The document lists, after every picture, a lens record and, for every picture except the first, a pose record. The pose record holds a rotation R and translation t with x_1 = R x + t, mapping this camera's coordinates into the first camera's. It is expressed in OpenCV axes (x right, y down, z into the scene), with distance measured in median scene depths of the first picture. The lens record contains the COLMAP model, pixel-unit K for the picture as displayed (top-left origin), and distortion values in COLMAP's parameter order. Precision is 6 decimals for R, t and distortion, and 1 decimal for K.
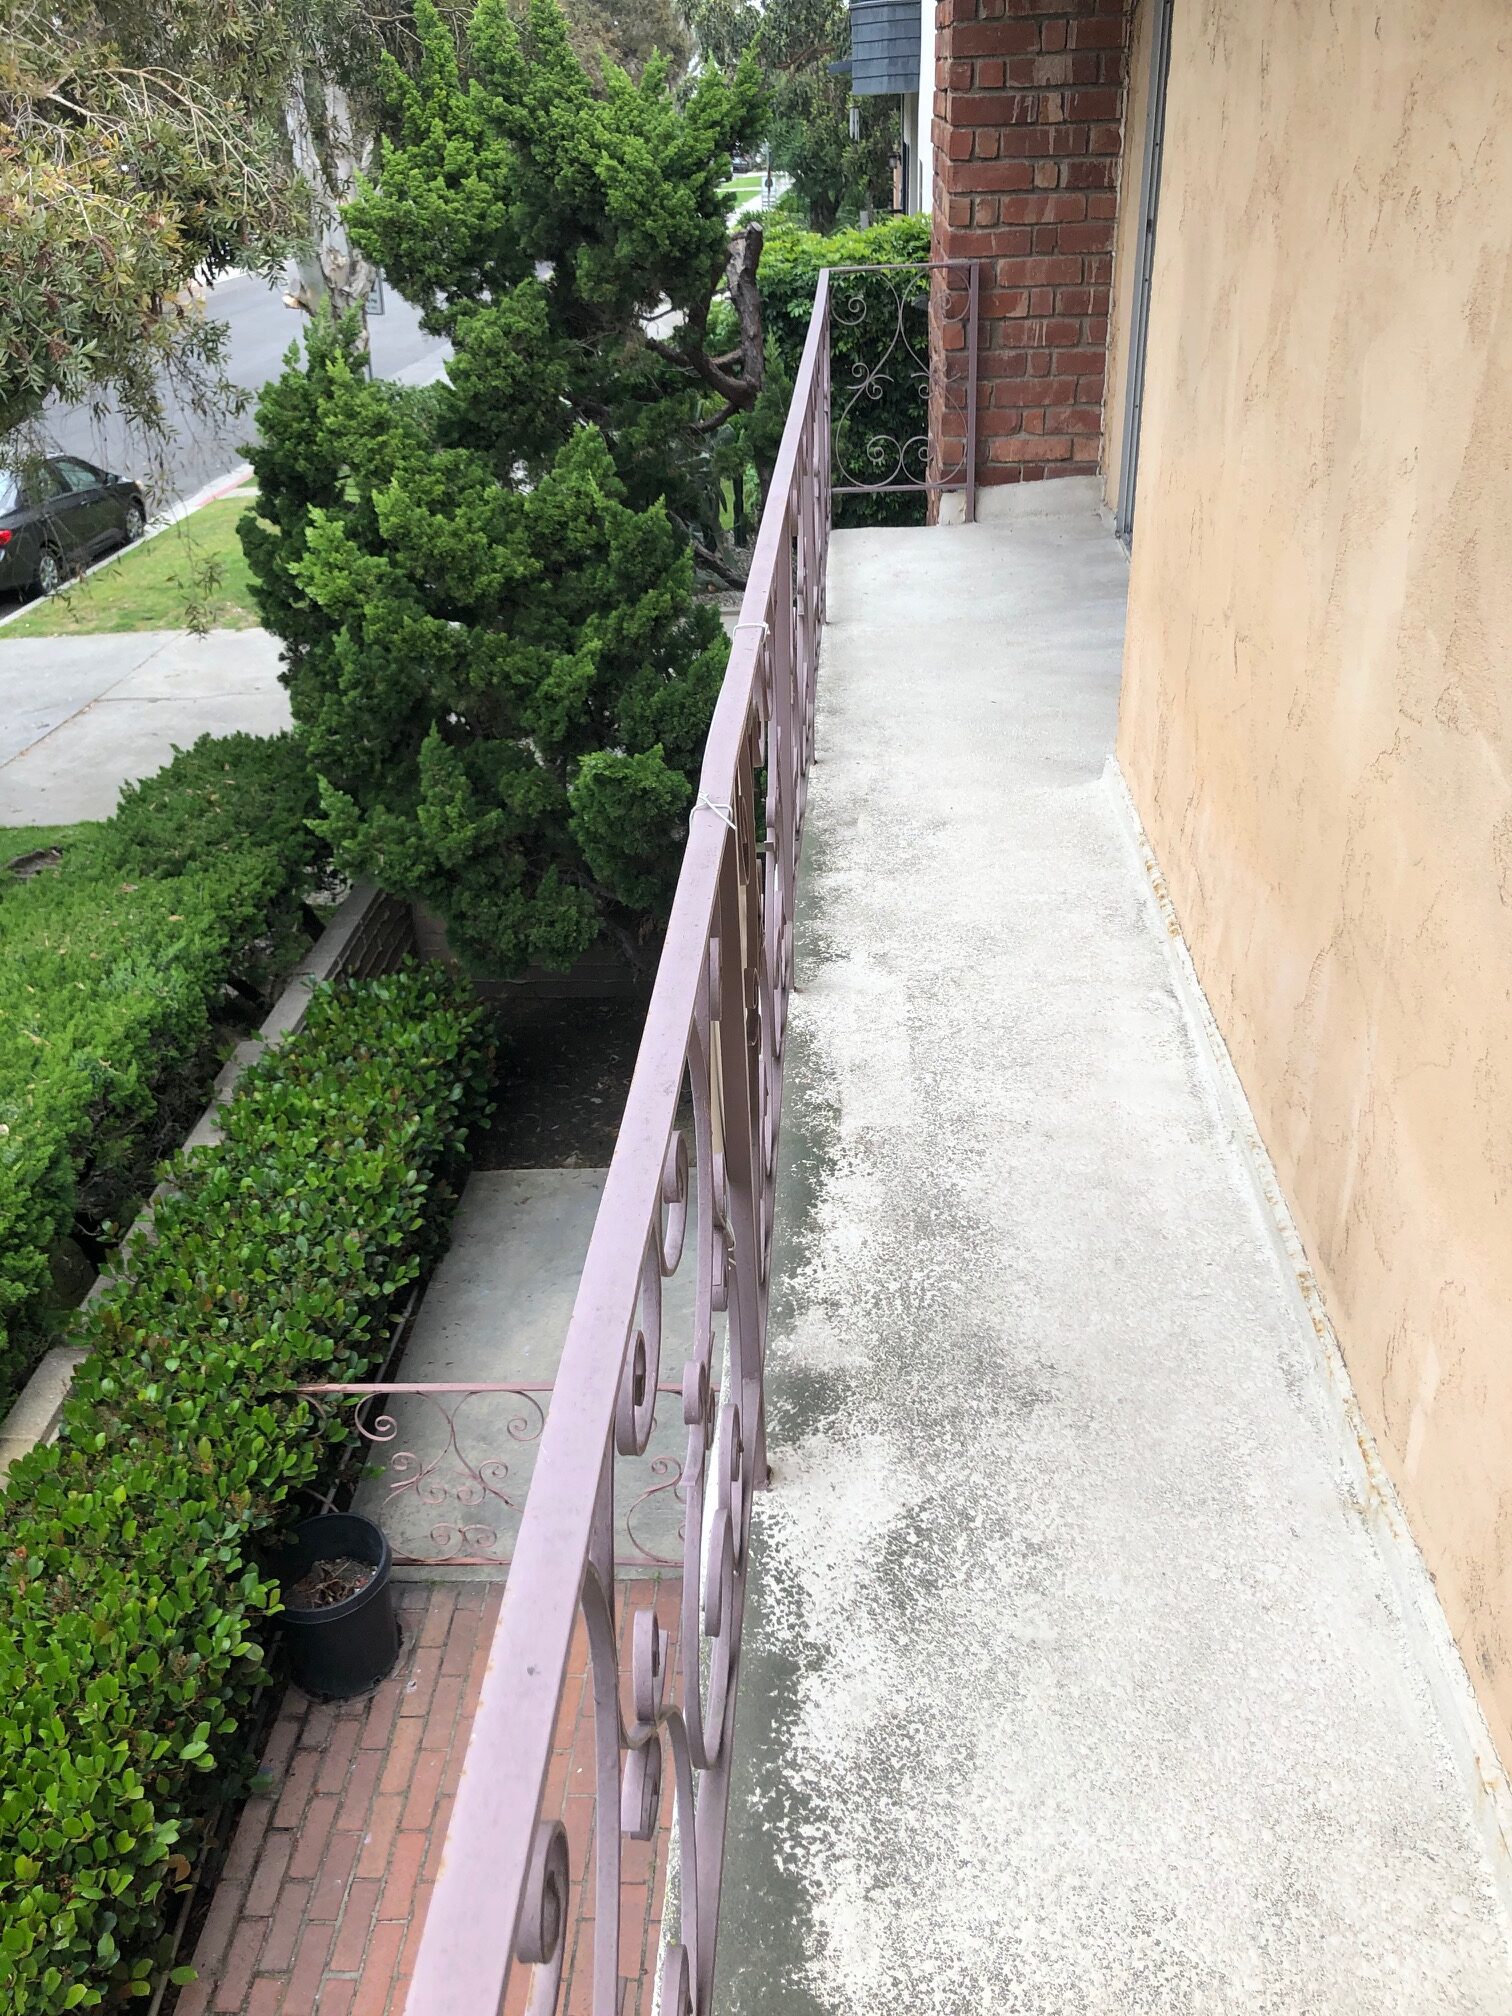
lens RADIAL K [[1633.4, 0, 756.0], [0, 1633.4, 1008.0], [0, 0, 1]] dist [0.156262, -0.375551]
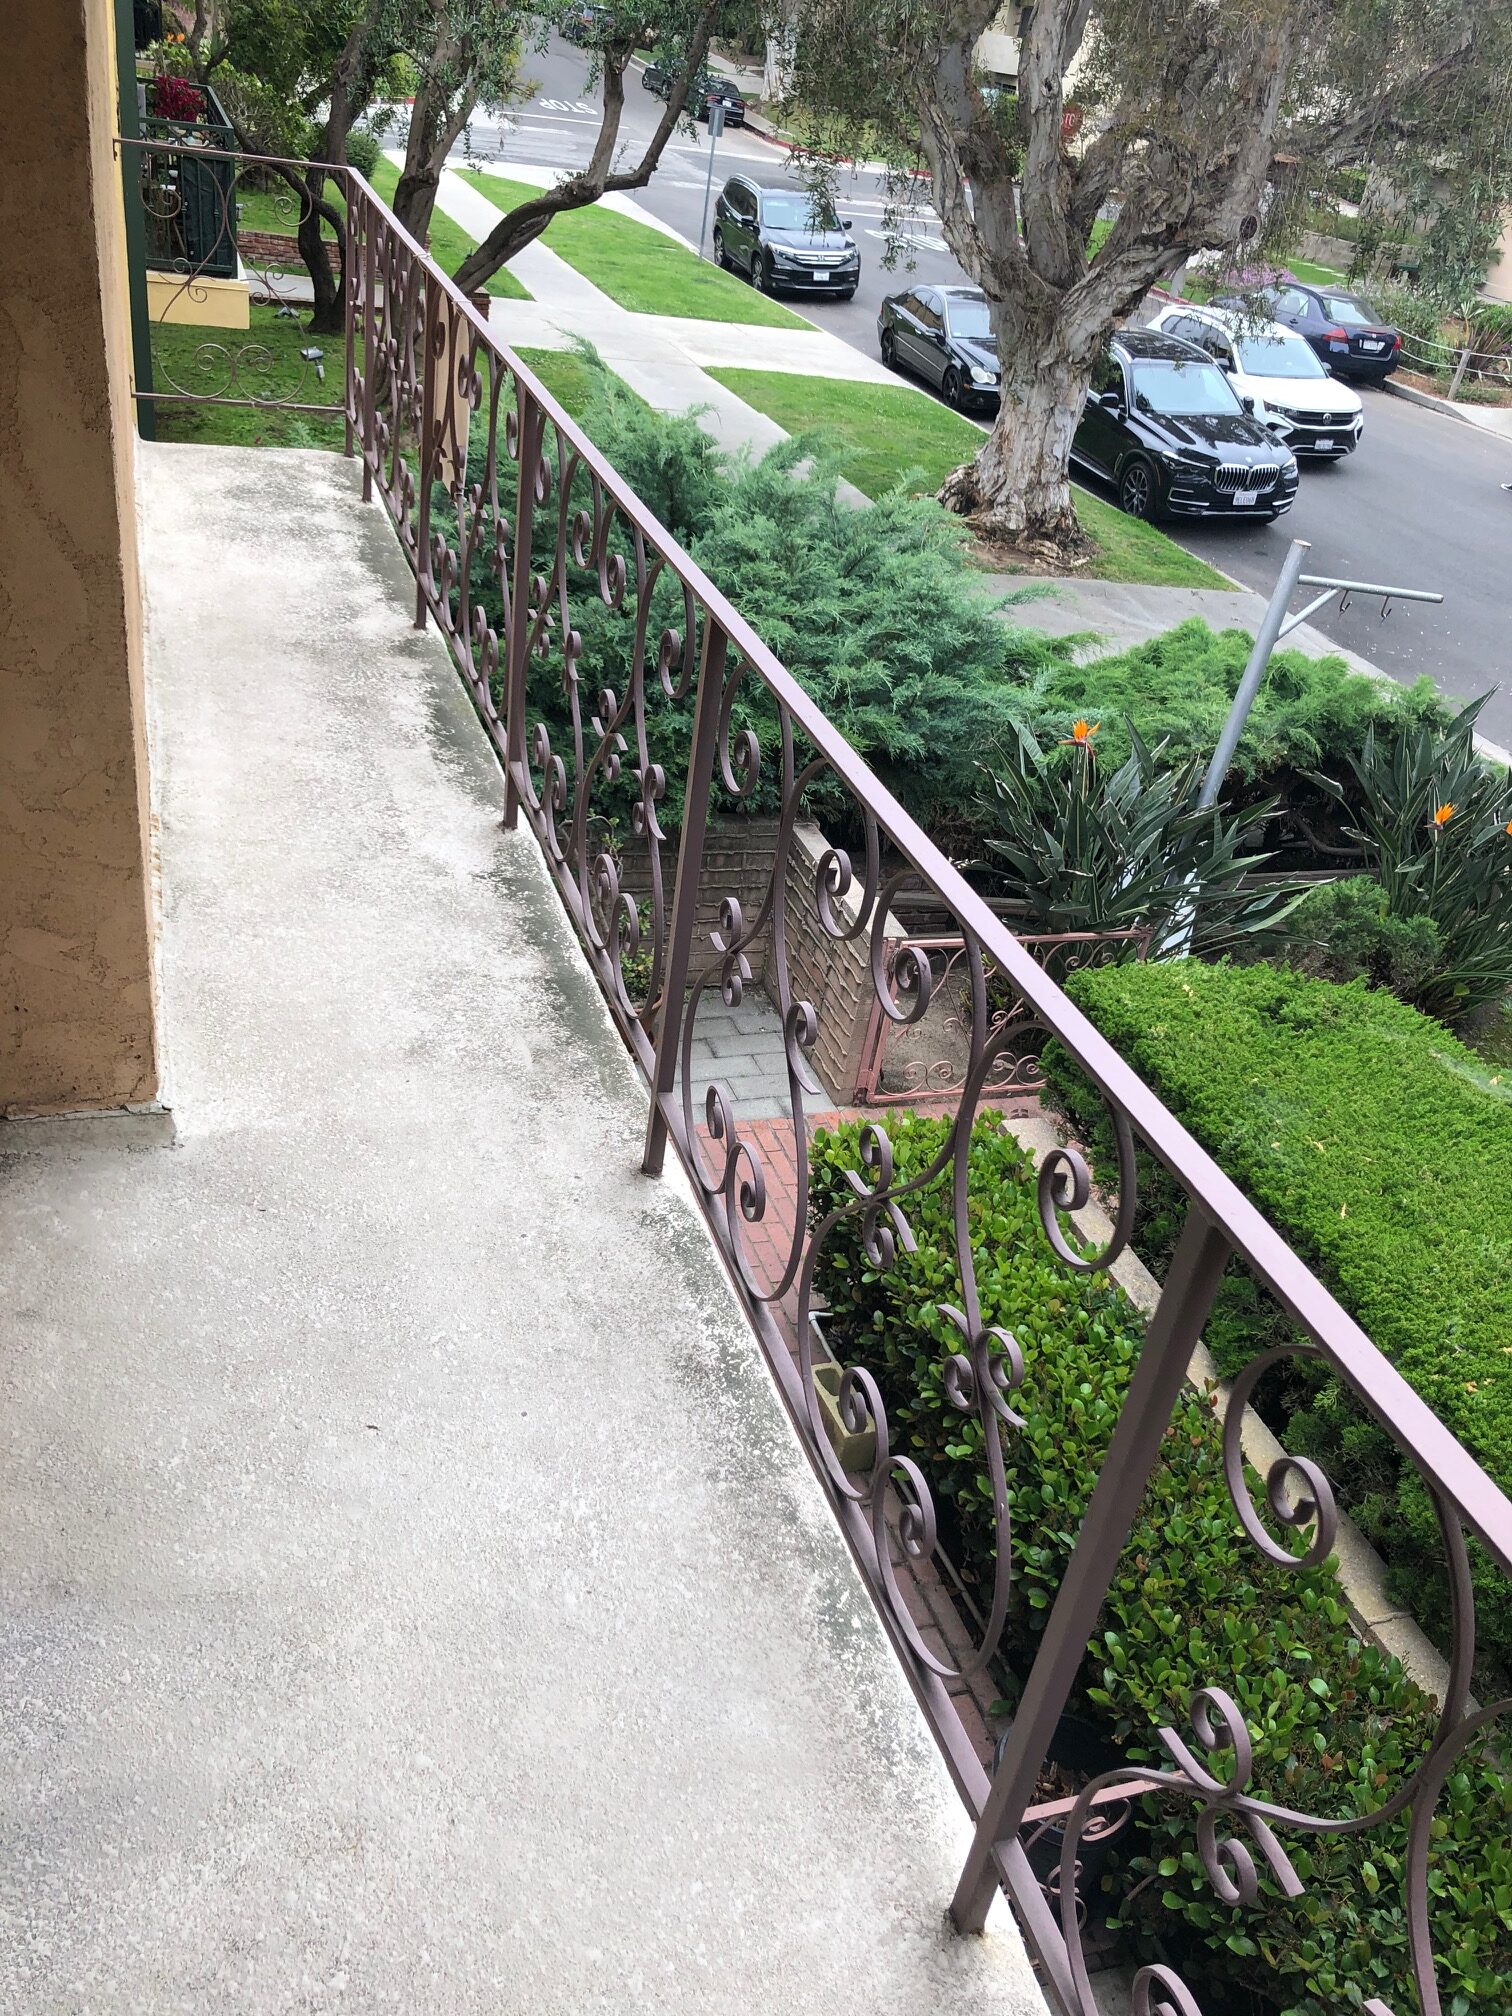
lens RADIAL K [[1633.4, 0, 756.0], [0, 1633.4, 1008.0], [0, 0, 1]] dist [0.156262, -0.375551]
pose [[-0.928816, 0.125744, -0.348552, 0.311331], [-0.248499, 0.486383, 0.837664, -1.076779], [0.274861, 0.864650, -0.420513, 1.832577]]
